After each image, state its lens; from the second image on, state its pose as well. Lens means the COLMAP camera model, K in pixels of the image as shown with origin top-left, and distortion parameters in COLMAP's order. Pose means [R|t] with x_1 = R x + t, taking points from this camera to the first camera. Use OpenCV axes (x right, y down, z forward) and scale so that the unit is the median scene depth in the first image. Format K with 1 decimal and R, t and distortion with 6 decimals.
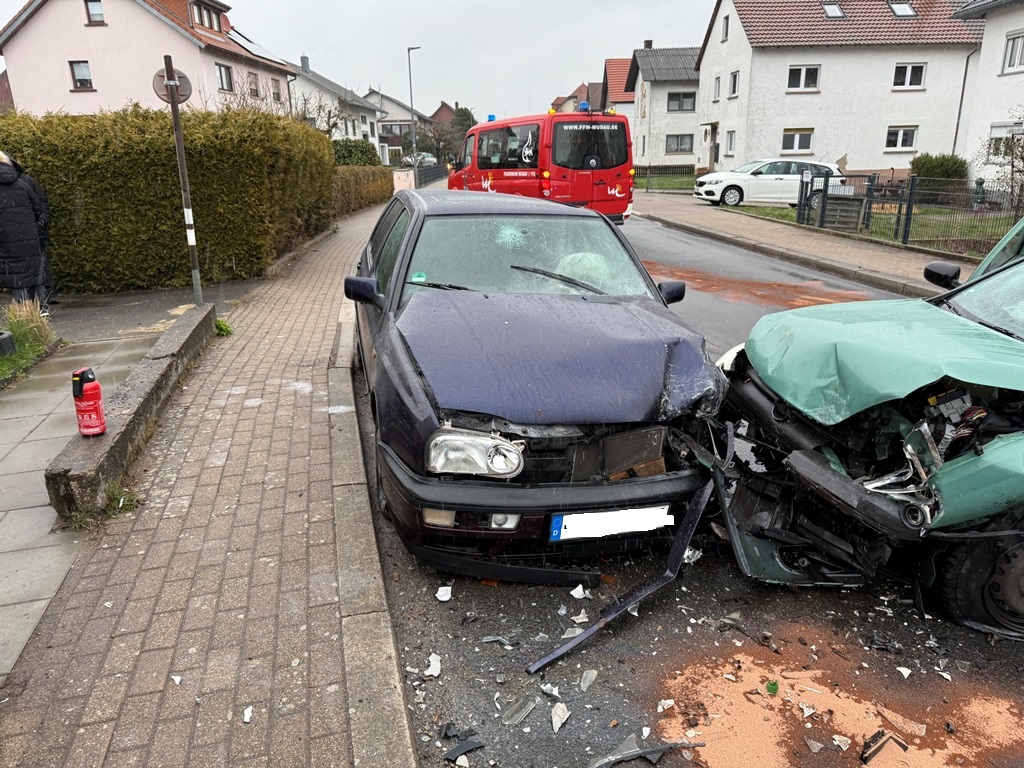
lens RADIAL K [[725.6, 0, 514.5], [0, 725.6, 383.1], [0, 0, 1]] dist [0.031355, -0.022515]
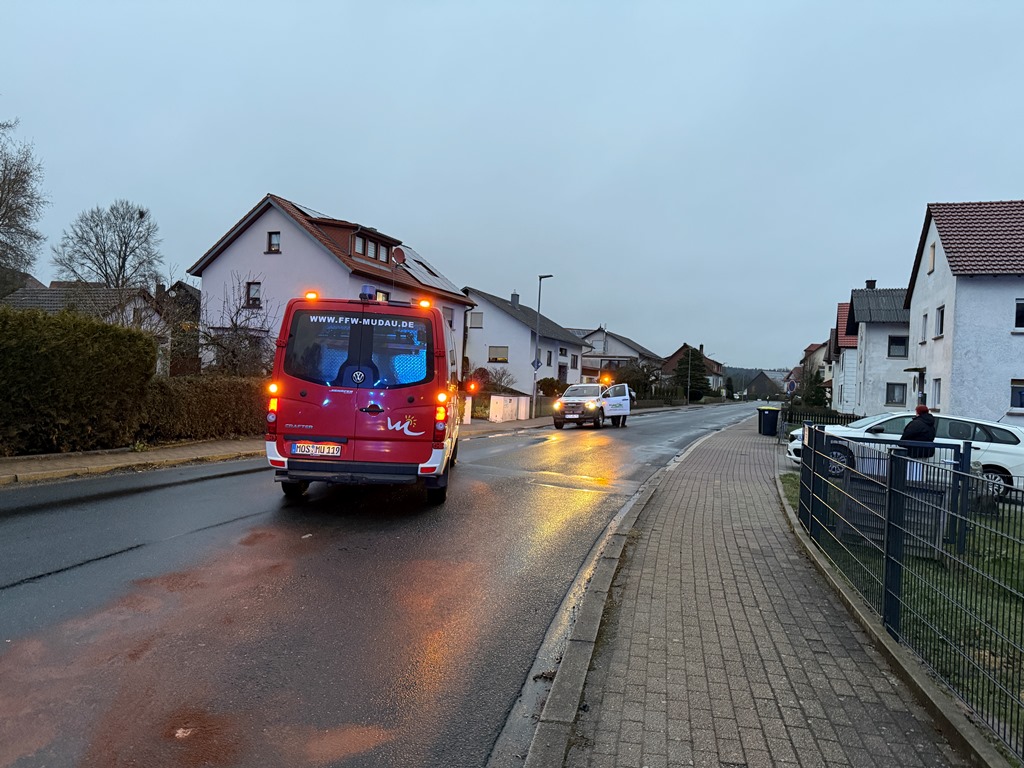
lens RADIAL K [[725.6, 0, 515.2], [0, 725.6, 388.3], [0, 0, 1]] dist [0.031355, -0.022515]
pose [[0.930901, 0.065913, -0.359276, 0.164696], [-0.171902, 0.946910, -0.271683, -0.057255], [0.322295, 0.314670, 0.892809, 0.190756]]
